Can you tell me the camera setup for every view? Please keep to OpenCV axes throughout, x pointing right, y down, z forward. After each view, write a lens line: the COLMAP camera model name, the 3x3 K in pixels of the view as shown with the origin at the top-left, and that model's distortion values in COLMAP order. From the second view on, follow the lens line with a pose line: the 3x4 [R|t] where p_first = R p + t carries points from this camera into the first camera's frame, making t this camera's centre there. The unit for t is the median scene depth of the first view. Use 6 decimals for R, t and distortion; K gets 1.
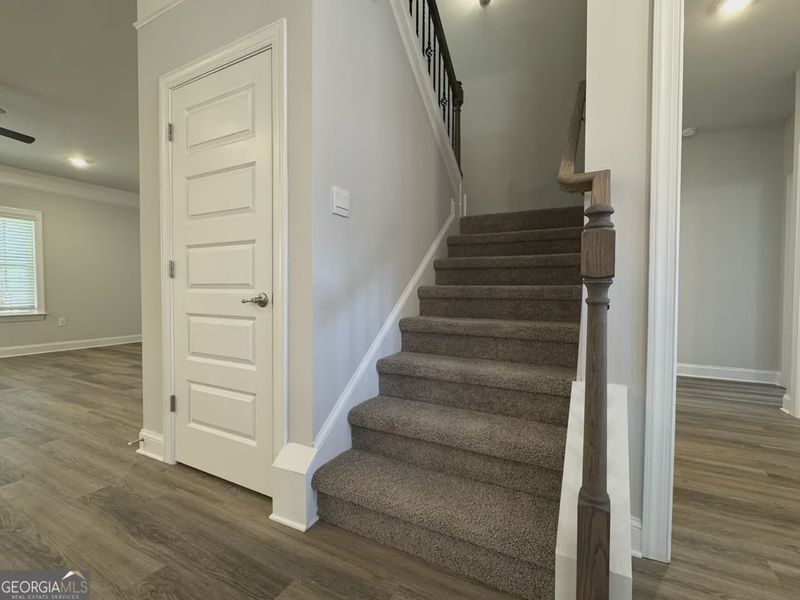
lens RADIAL K [[366.8, 0, 400.0], [0, 366.8, 300.0], [0, 0, 1]] dist [-0.000428, 0.000059]
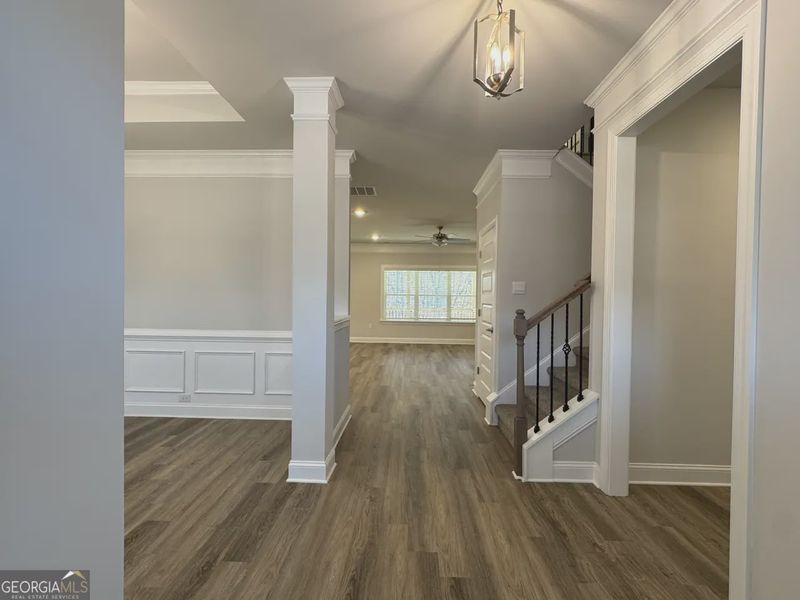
lens RADIAL K [[426.6, 0, 400.0], [0, 426.6, 300.0], [0, 0, 1]] dist [0.000045, -0.000010]
pose [[0.436302, 0.019992, -0.899578, 1.050312], [-0.031033, 0.999493, 0.007161, -0.112077], [0.899265, 0.024792, 0.436702, -0.421944]]
